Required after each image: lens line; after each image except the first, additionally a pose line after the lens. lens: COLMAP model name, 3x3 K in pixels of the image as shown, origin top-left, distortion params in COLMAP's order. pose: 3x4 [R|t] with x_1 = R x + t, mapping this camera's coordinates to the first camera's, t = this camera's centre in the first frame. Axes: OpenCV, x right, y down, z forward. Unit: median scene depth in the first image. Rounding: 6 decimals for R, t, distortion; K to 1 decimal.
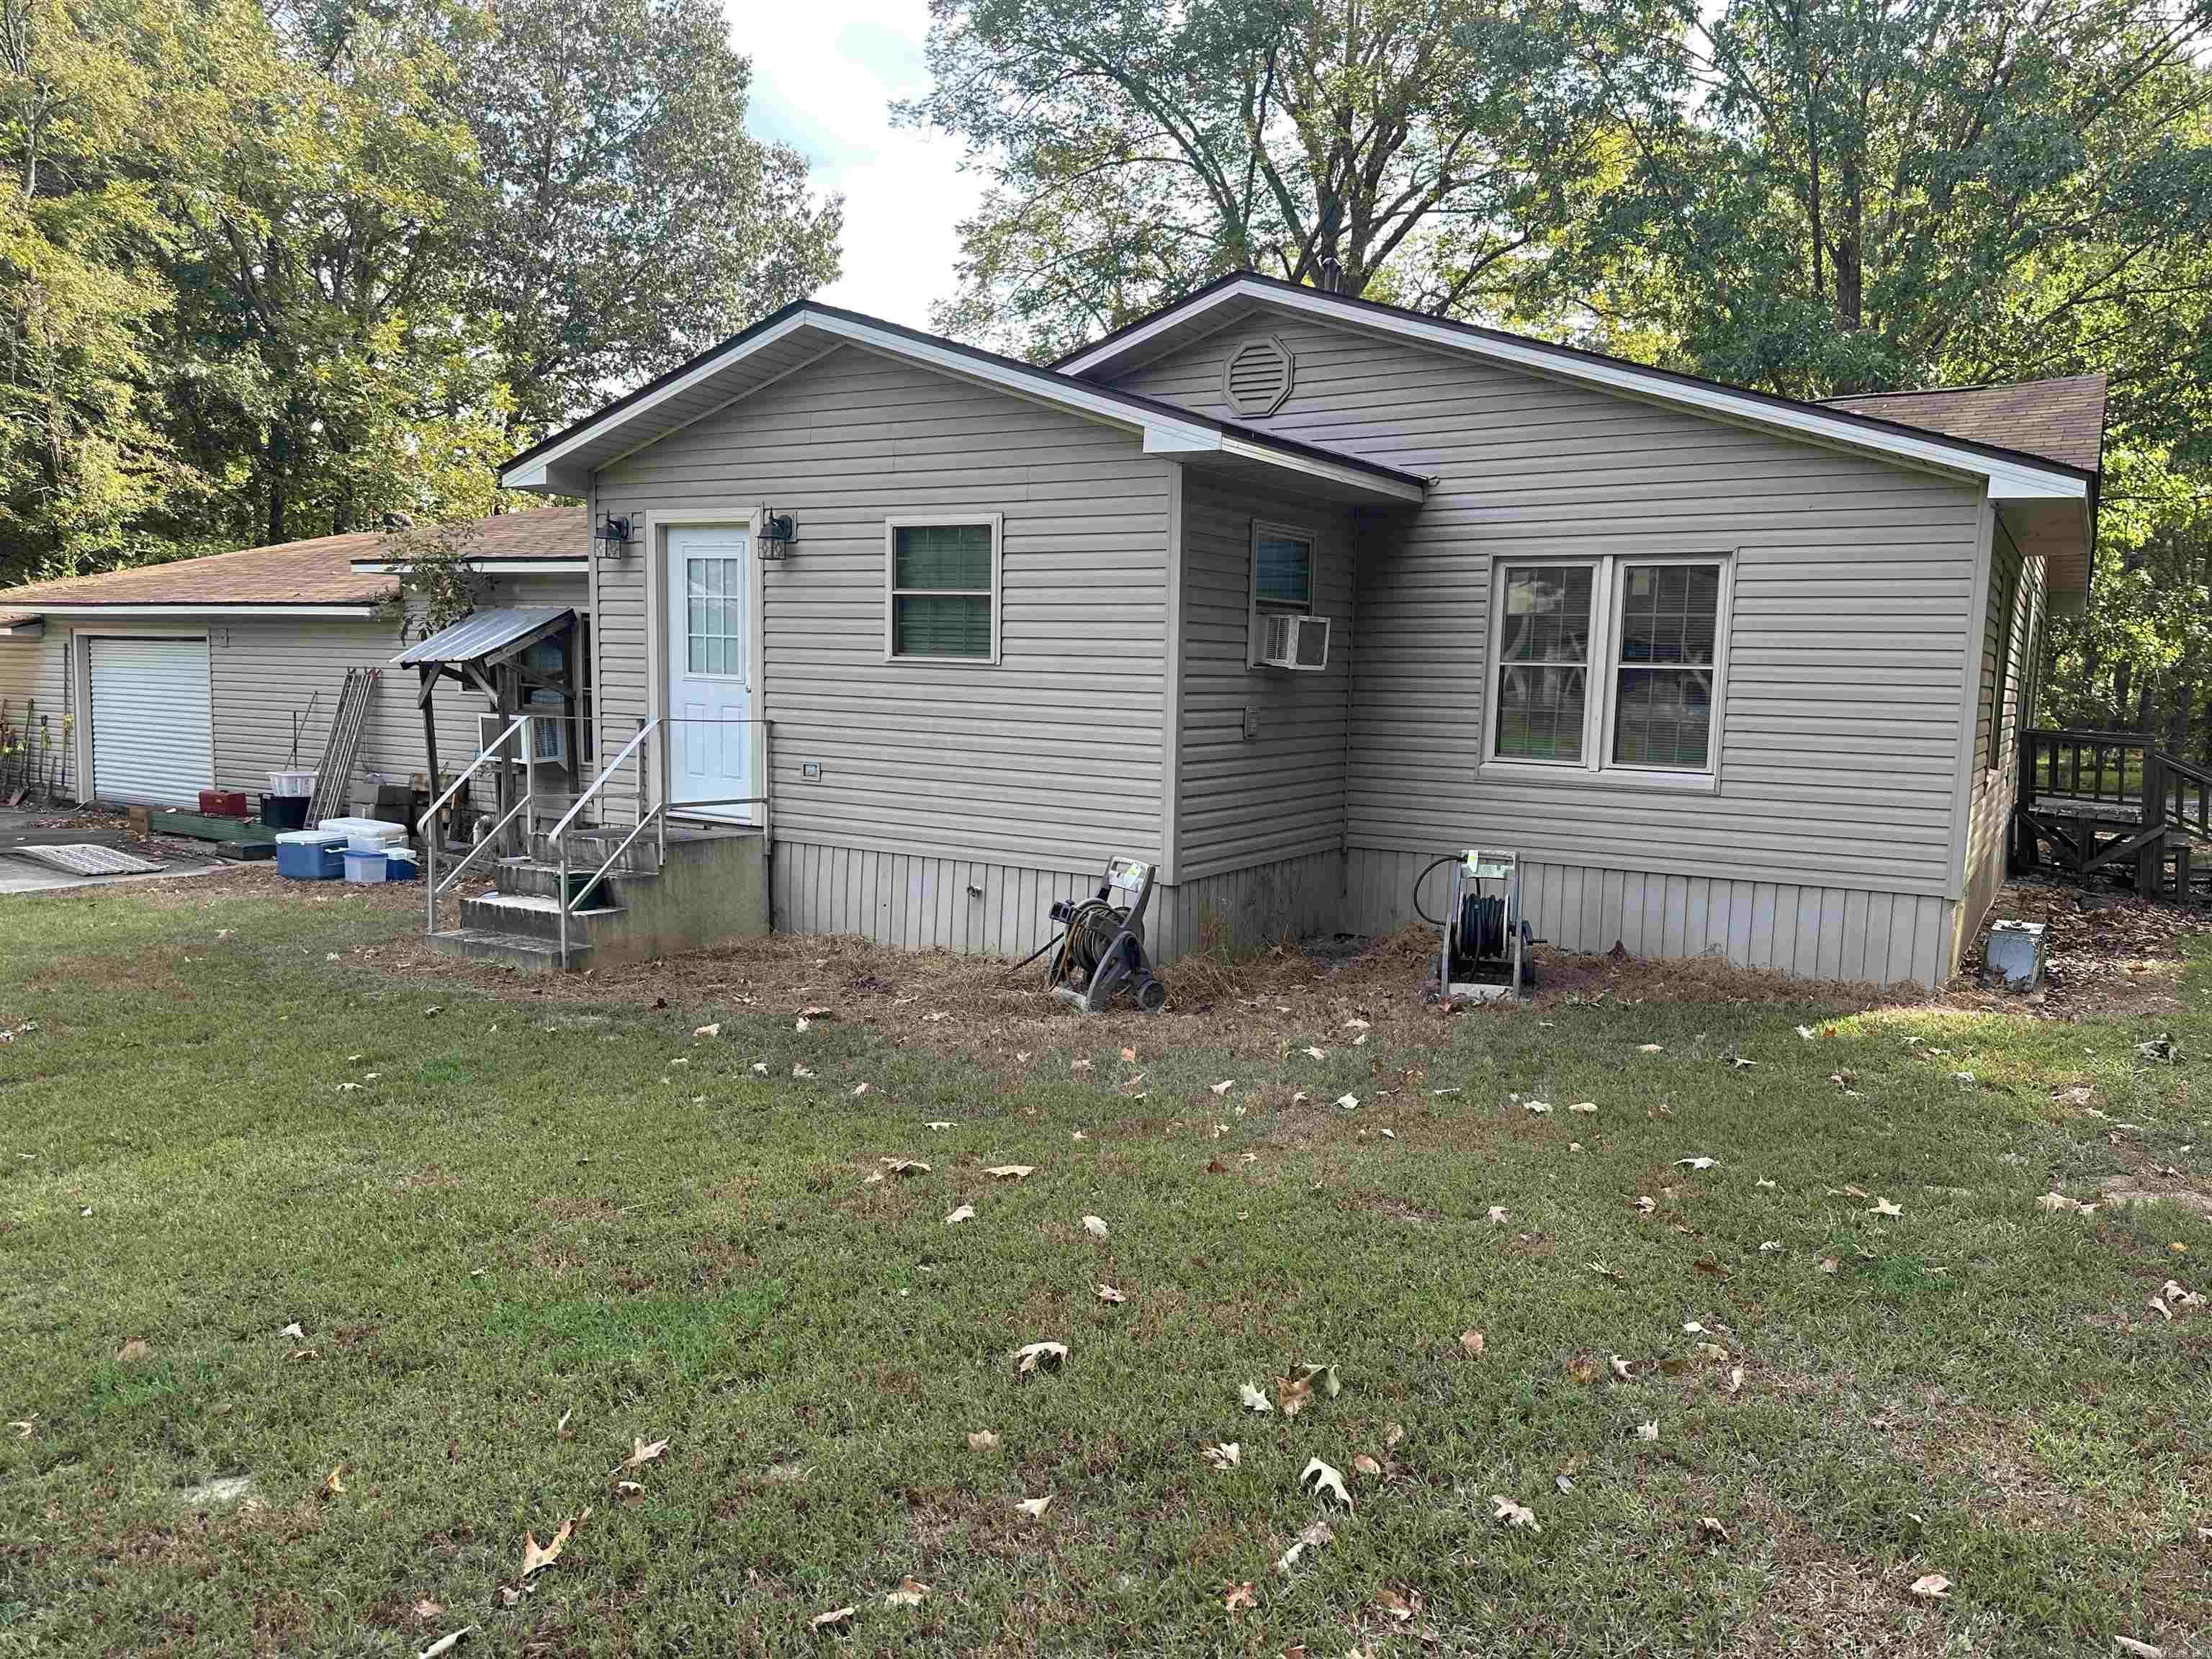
lens RADIAL K [[1557.9, 0, 1103.8], [0, 1557.9, 827.0], [0, 0, 1]] dist [0.041886, -0.051488]
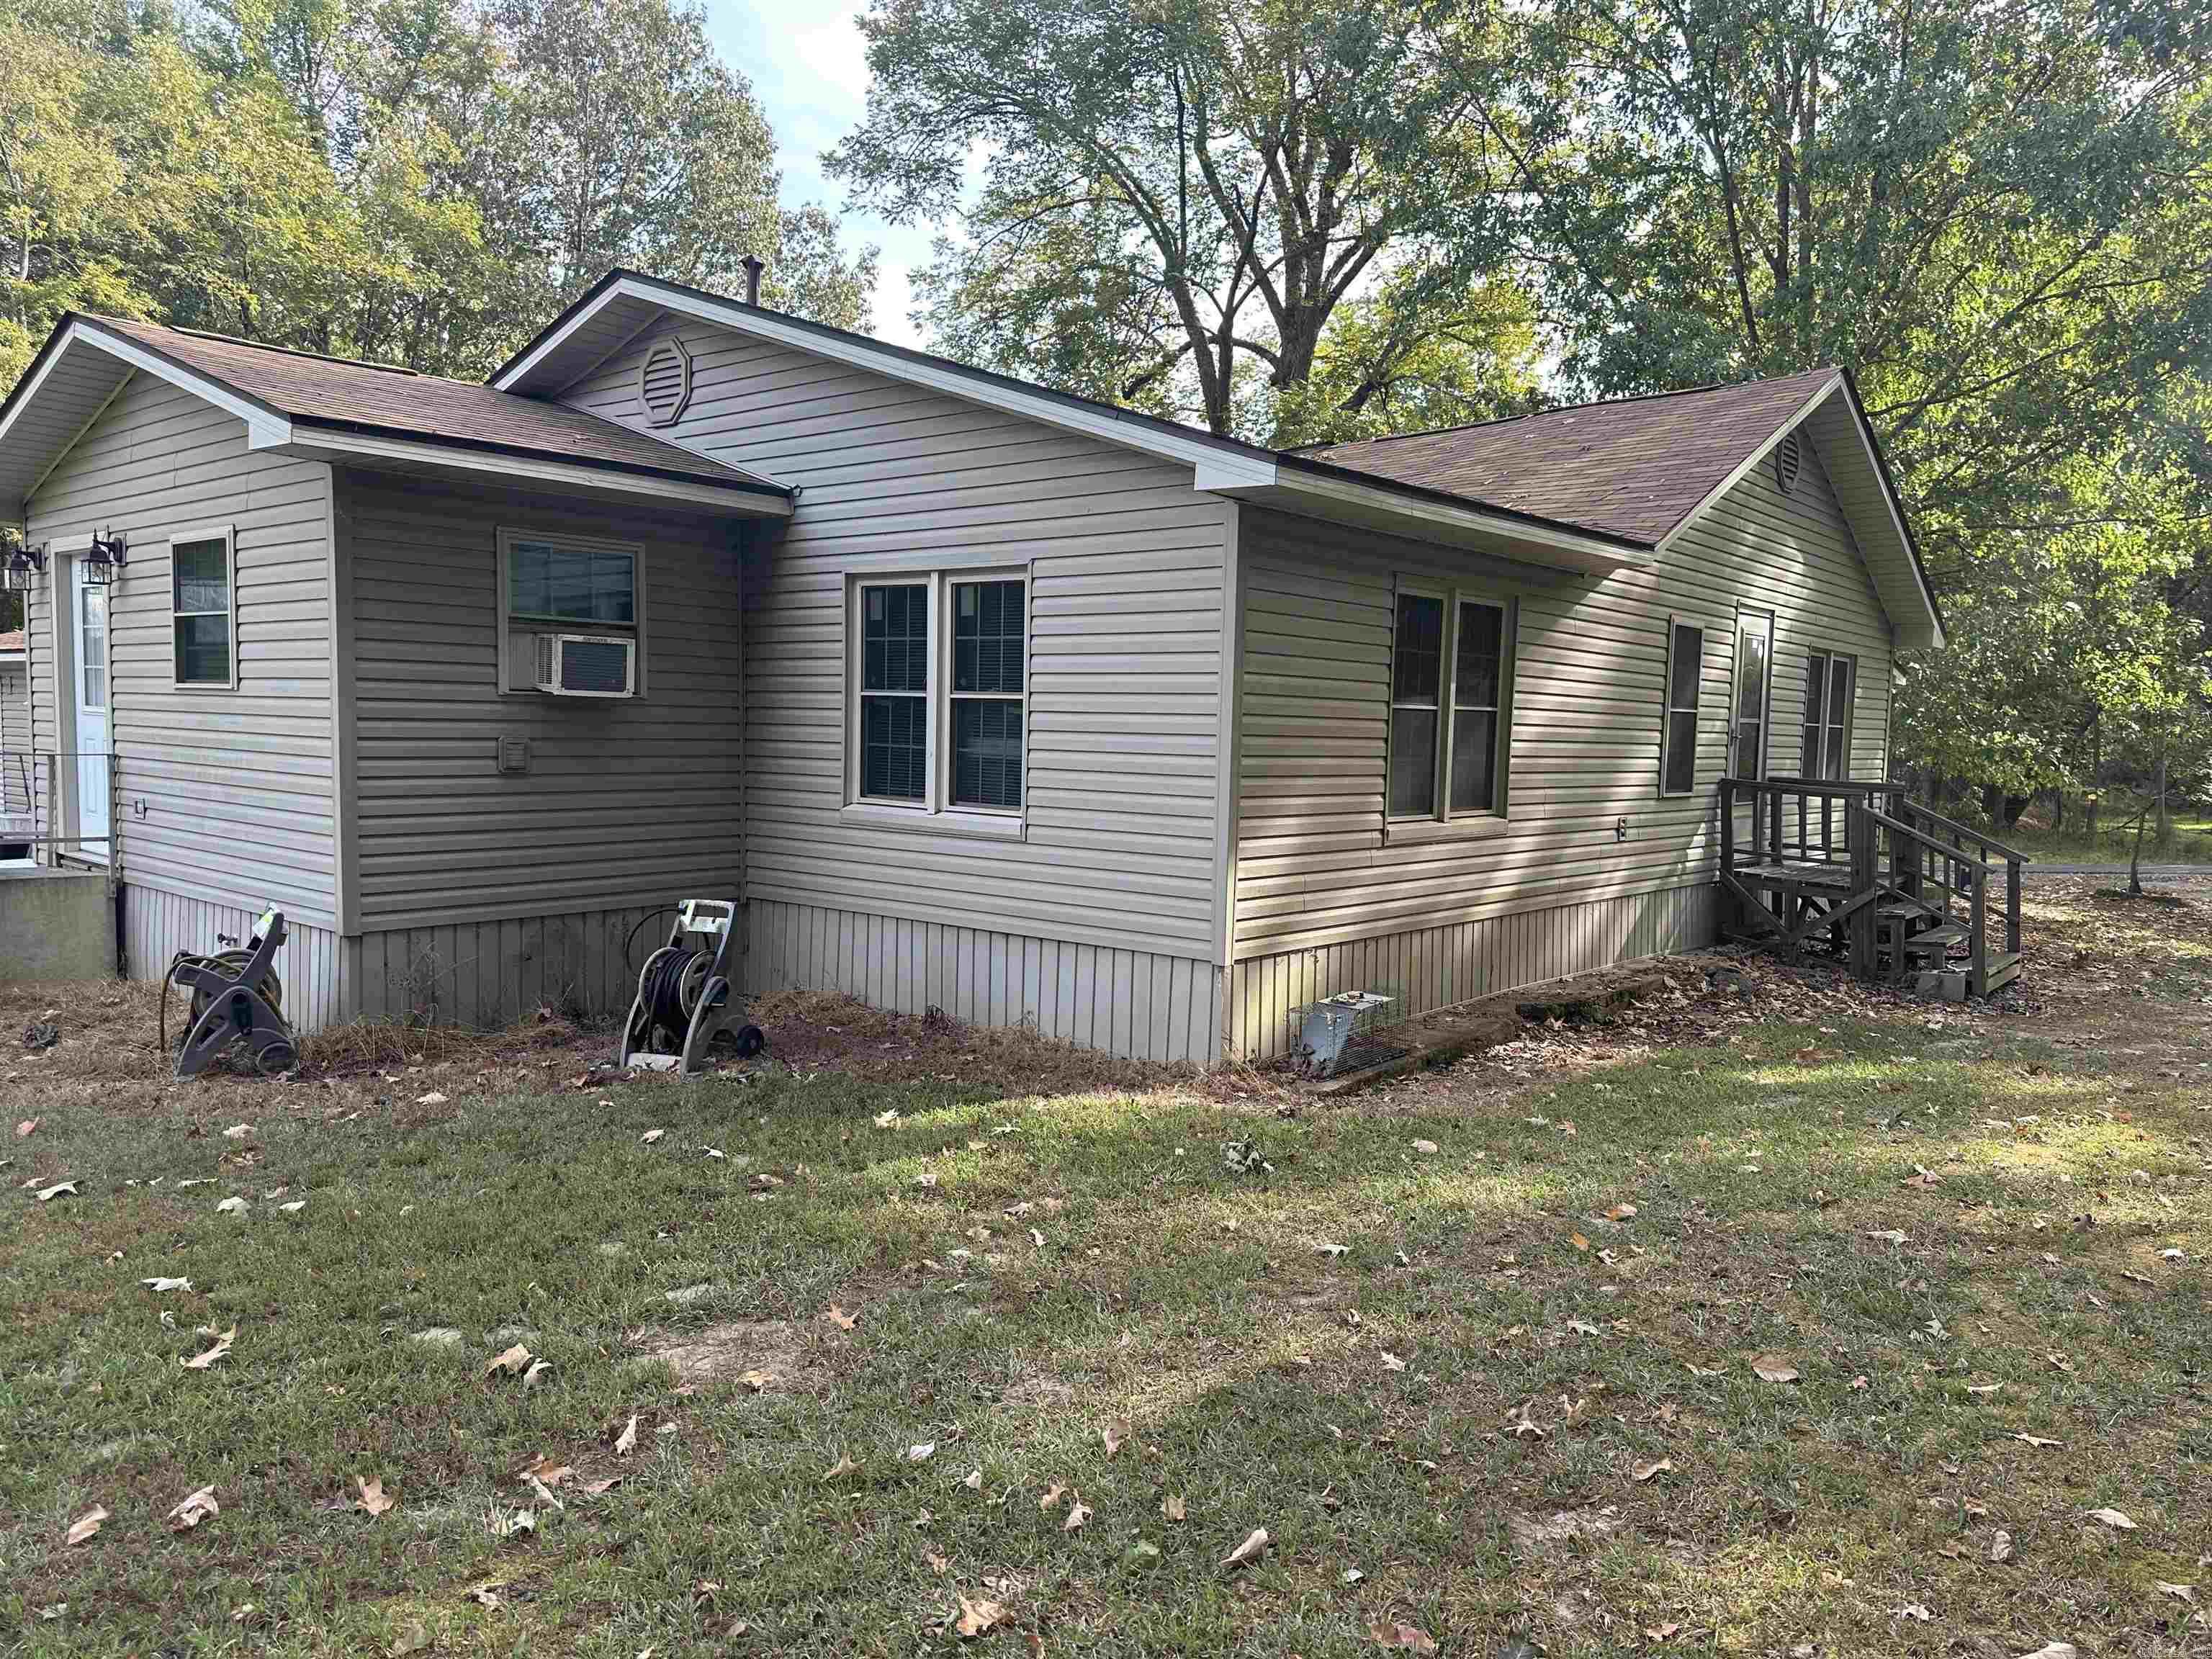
lens RADIAL K [[1562.3, 0, 1112.1], [0, 1562.3, 823.1], [0, 0, 1]] dist [0.162770, -0.367982]
pose [[0.995046, 0.008297, -0.099073, 0.503107], [-0.012464, 0.999060, -0.041512, 0.004903], [0.098636, 0.042541, 0.994214, 0.127795]]
